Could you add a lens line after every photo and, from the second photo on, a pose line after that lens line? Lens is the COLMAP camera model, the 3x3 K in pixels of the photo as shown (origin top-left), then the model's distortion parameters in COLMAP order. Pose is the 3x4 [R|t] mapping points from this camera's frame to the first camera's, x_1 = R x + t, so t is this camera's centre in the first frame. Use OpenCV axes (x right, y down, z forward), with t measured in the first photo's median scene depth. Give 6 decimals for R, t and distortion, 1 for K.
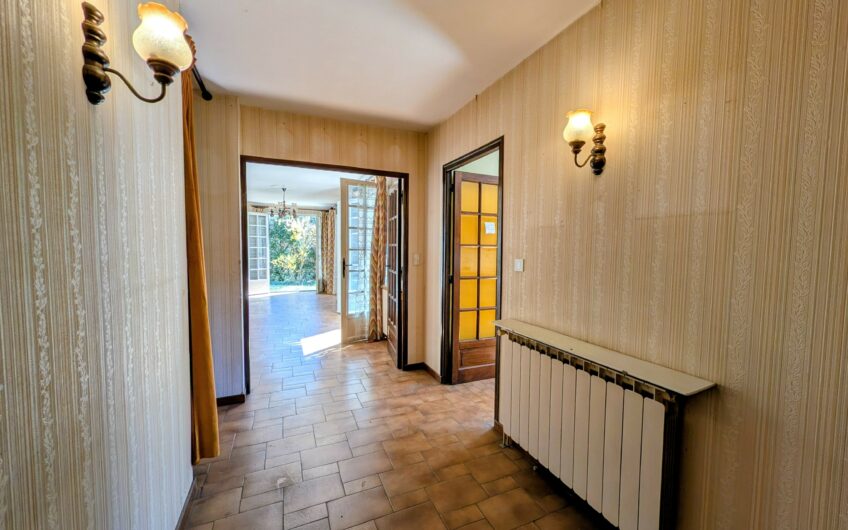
lens RADIAL K [[326.5, 0, 426.7], [0, 326.5, 265.5], [0, 0, 1]] dist [0.000416, 0.000047]
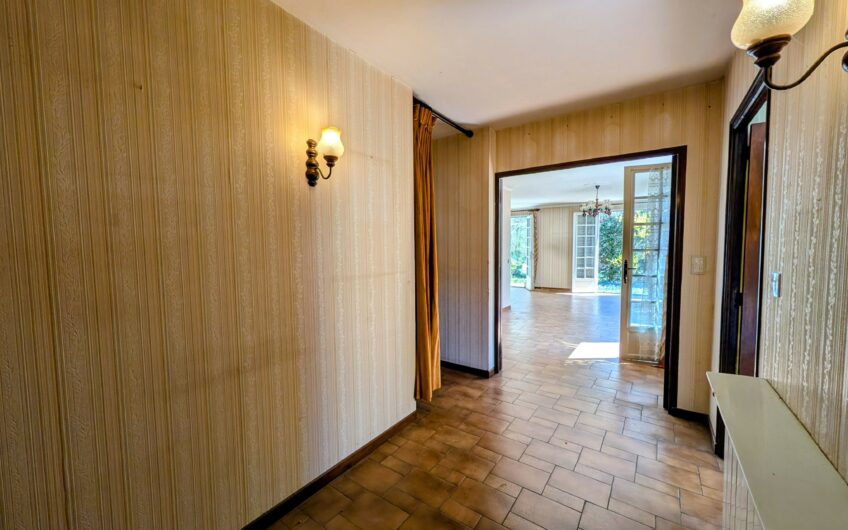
lens RADIAL K [[328.7, 0, 424.0], [0, 328.7, 265.0], [0, 0, 1]] dist [-0.000727, -0.000066]
pose [[0.508079, 0.036009, -0.860558, 0.239731], [-0.031536, 0.999233, 0.023193, -0.014279], [0.860733, 0.015355, 0.508825, 0.114485]]
